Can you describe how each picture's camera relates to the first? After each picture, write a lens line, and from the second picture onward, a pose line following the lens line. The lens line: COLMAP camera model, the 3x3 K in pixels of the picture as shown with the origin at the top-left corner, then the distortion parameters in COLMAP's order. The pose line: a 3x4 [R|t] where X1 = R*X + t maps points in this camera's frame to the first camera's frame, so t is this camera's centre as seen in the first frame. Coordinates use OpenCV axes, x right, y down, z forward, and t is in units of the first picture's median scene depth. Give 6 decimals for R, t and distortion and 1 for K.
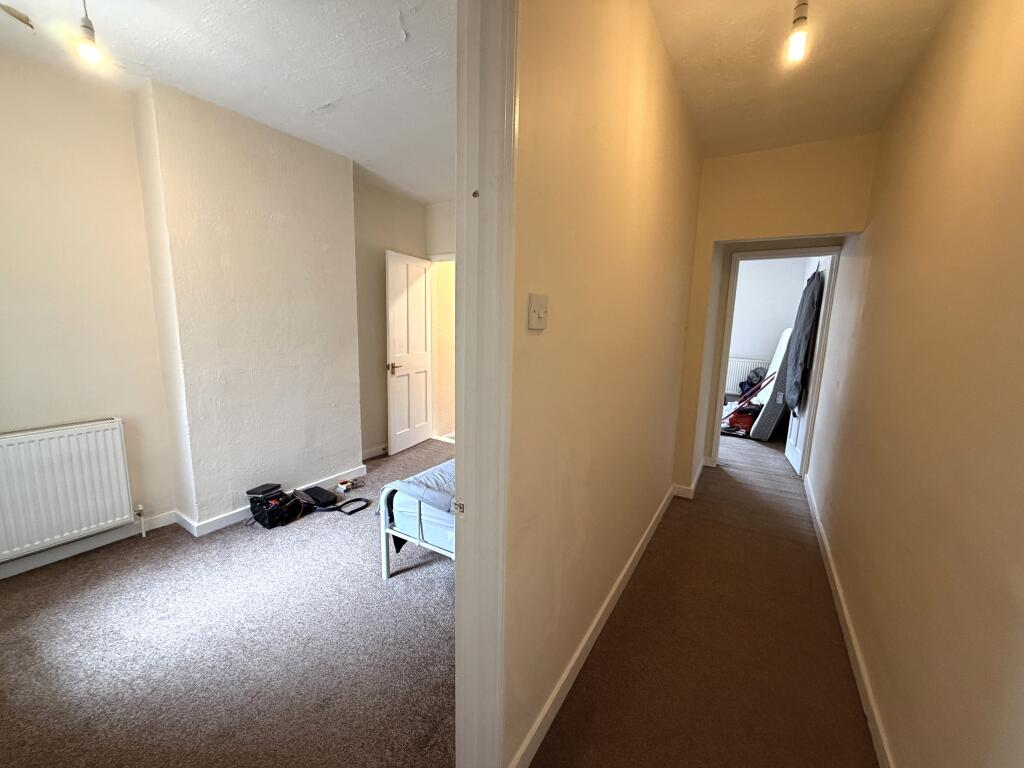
lens RADIAL K [[408.3, 0, 513.3], [0, 408.3, 387.1], [0, 0, 1]] dist [-0.000438, 0.000123]
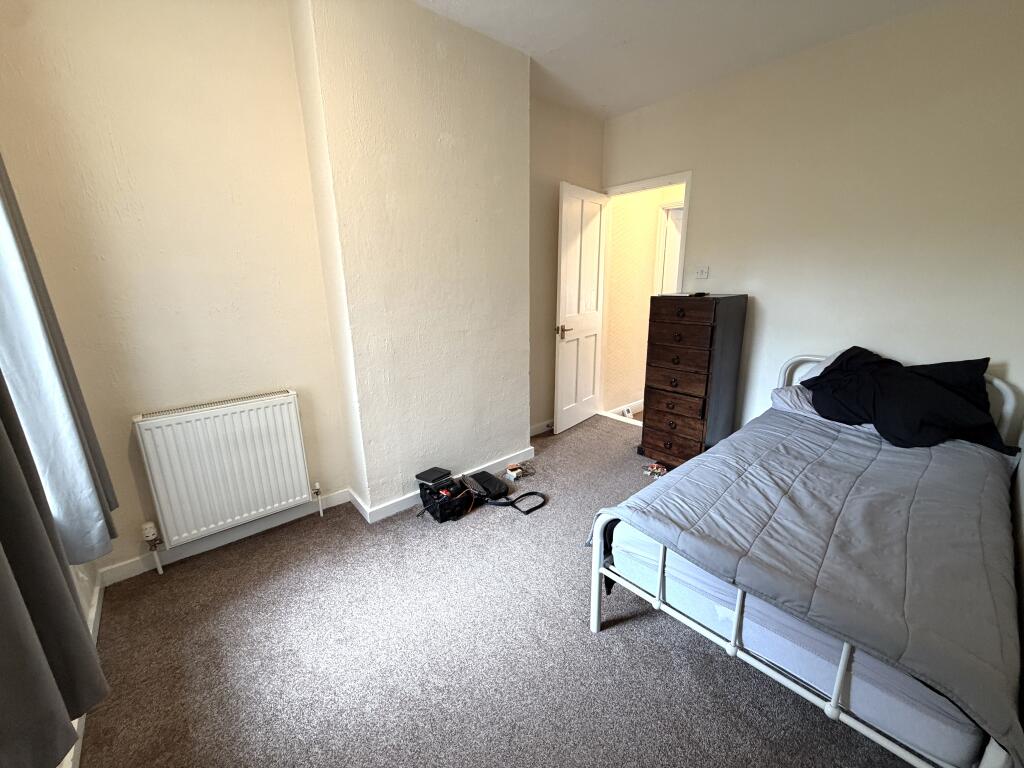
lens RADIAL K [[408.3, 0, 513.3], [0, 408.3, 387.1], [0, 0, 1]] dist [-0.000438, 0.000123]
pose [[0.954373, 0.039561, -0.295984, -0.201179], [-0.009878, 0.994826, 0.101115, -0.024451], [0.298453, -0.093578, 0.949826, 0.246545]]
